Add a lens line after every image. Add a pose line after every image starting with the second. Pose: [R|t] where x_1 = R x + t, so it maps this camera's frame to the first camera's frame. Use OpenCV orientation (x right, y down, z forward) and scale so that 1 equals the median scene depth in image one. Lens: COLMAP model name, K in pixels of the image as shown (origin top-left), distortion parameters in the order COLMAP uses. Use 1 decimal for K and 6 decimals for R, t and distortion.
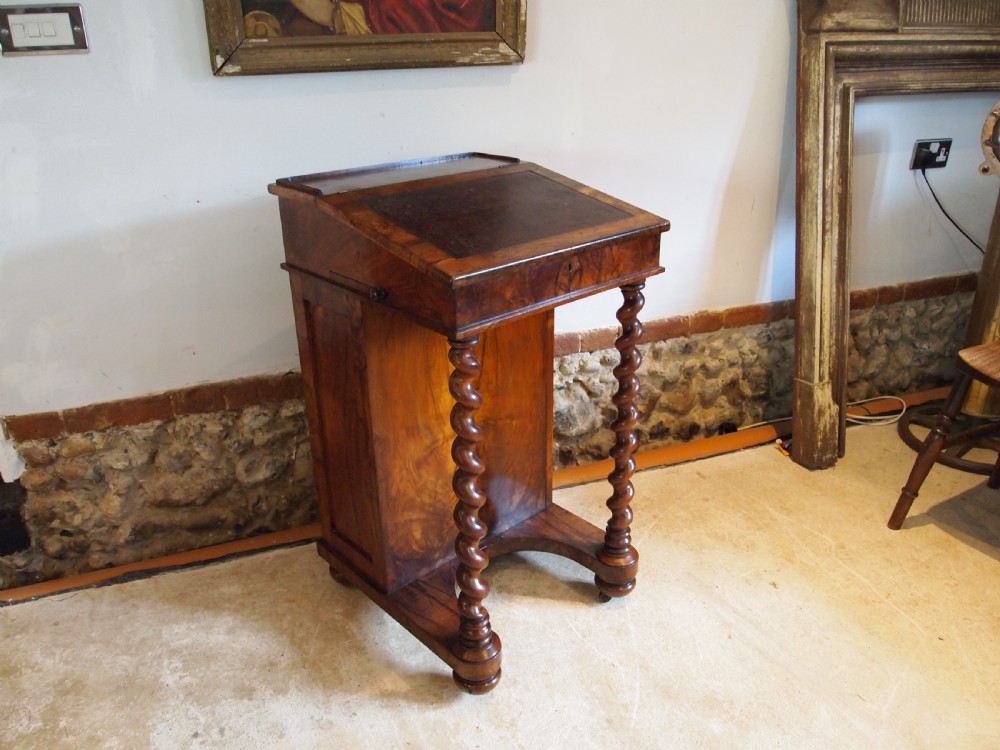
lens RADIAL K [[802.5, 0, 500.0], [0, 802.5, 375.0], [0, 0, 1]] dist [-0.048592, 0.001462]
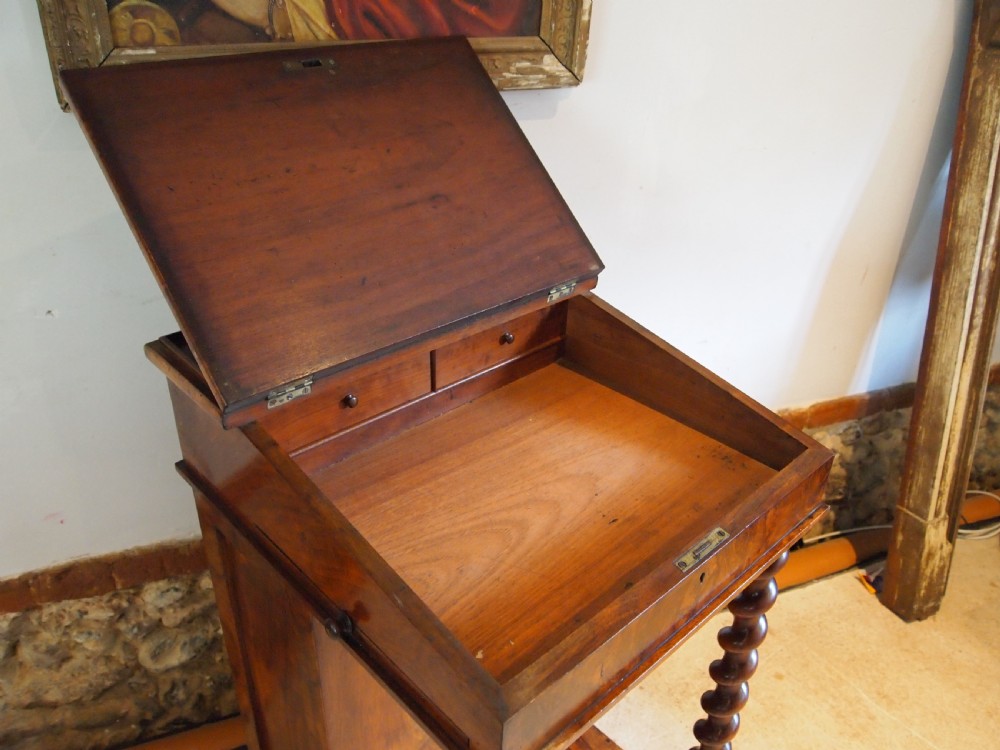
lens RADIAL K [[800.1, 0, 500.0], [0, 800.1, 375.0], [0, 0, 1]] dist [-0.049612, 0.002377]
pose [[0.998576, 0.029943, 0.044160, -0.048534], [-0.034636, 0.993366, 0.109652, -0.207279], [-0.040584, -0.111025, 0.992989, 0.315052]]
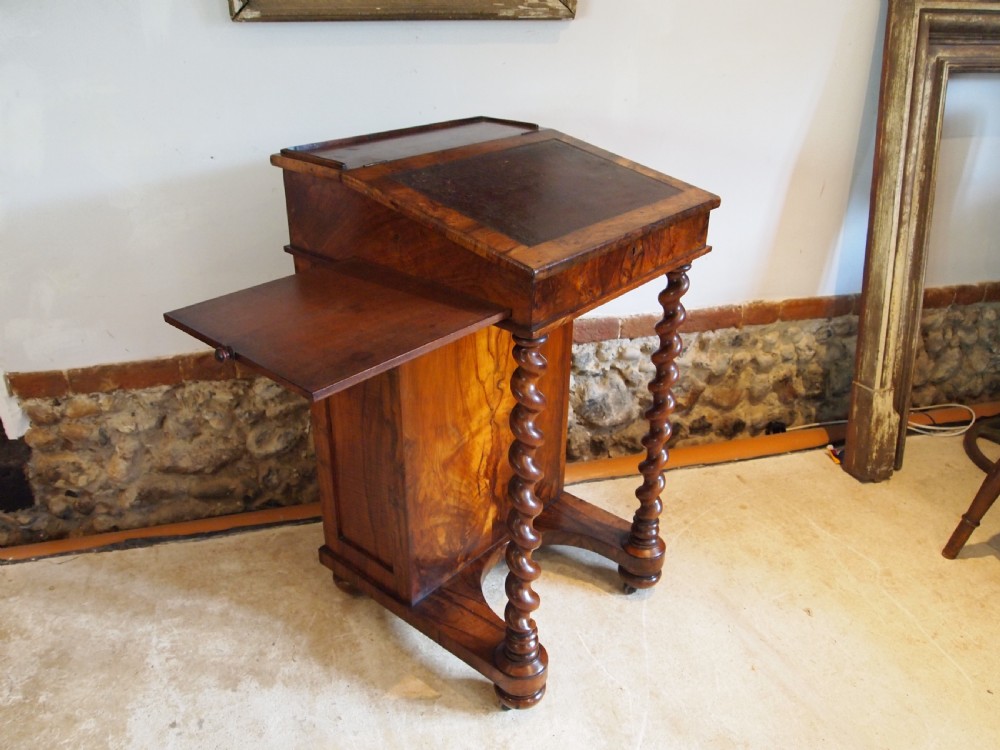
lens RADIAL K [[800.1, 0, 500.0], [0, 800.1, 375.0], [0, 0, 1]] dist [-0.049612, 0.002377]
pose [[0.995211, 0.068288, -0.069941, 0.032388], [-0.064338, 0.996284, 0.057252, -0.032429], [0.073591, -0.052478, 0.995907, 0.072373]]
